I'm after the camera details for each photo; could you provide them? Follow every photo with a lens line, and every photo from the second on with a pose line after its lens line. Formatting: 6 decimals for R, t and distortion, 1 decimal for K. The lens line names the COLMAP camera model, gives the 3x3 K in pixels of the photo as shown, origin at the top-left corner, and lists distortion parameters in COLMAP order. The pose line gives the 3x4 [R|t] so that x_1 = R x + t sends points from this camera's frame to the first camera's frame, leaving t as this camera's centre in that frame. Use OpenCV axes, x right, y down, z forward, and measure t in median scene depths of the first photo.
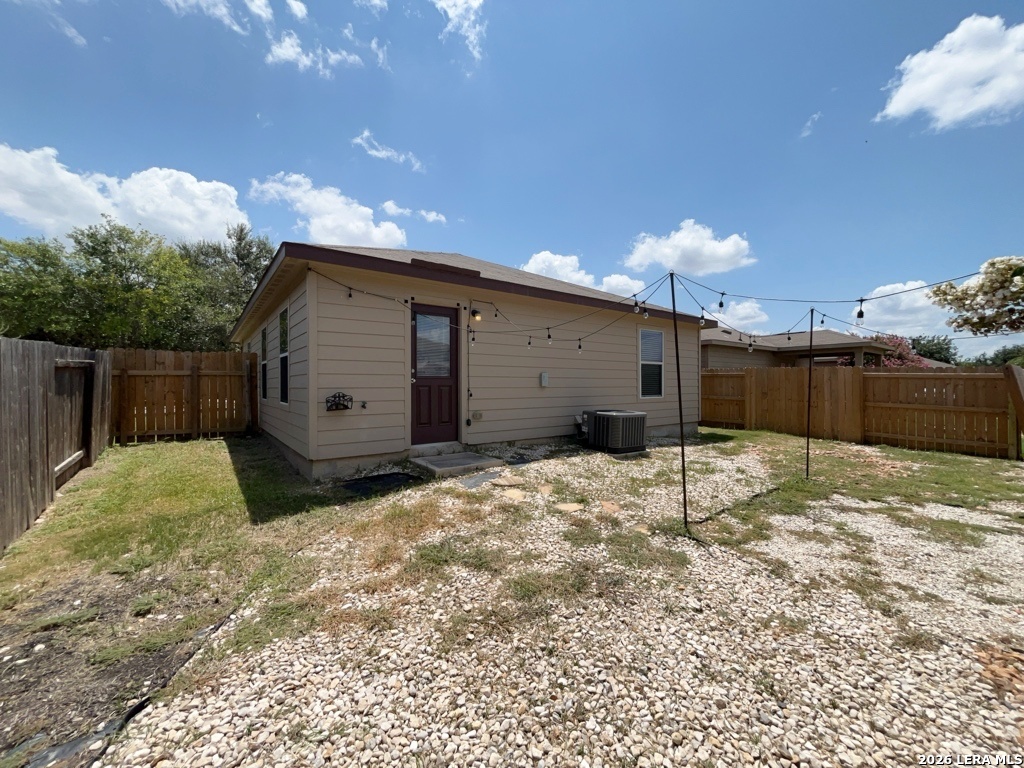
lens RADIAL K [[413.0, 0, 510.4], [0, 413.0, 386.4], [0, 0, 1]] dist [0.000725, -0.000746]
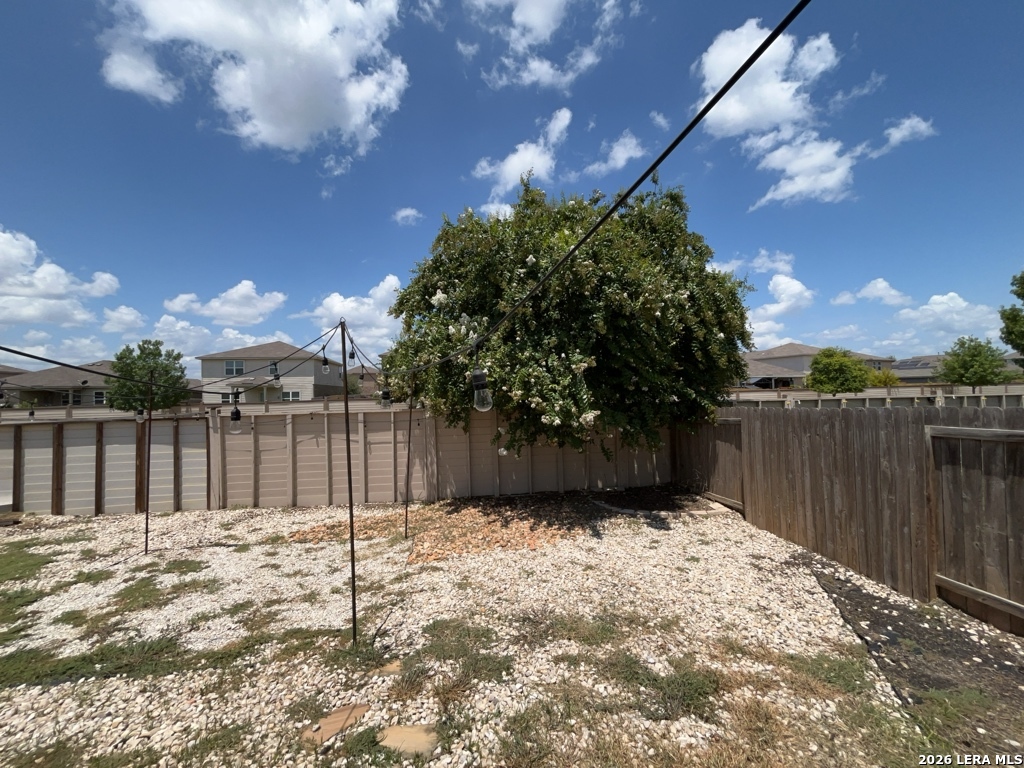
lens RADIAL K [[413.0, 0, 511.8], [0, 413.0, 386.7], [0, 0, 1]] dist [0.000725, -0.000746]
pose [[-0.853106, 0.030983, 0.520817, -0.293047], [0.020931, 0.999464, -0.025172, -0.147423], [-0.521317, -0.010573, -0.853297, 1.662540]]
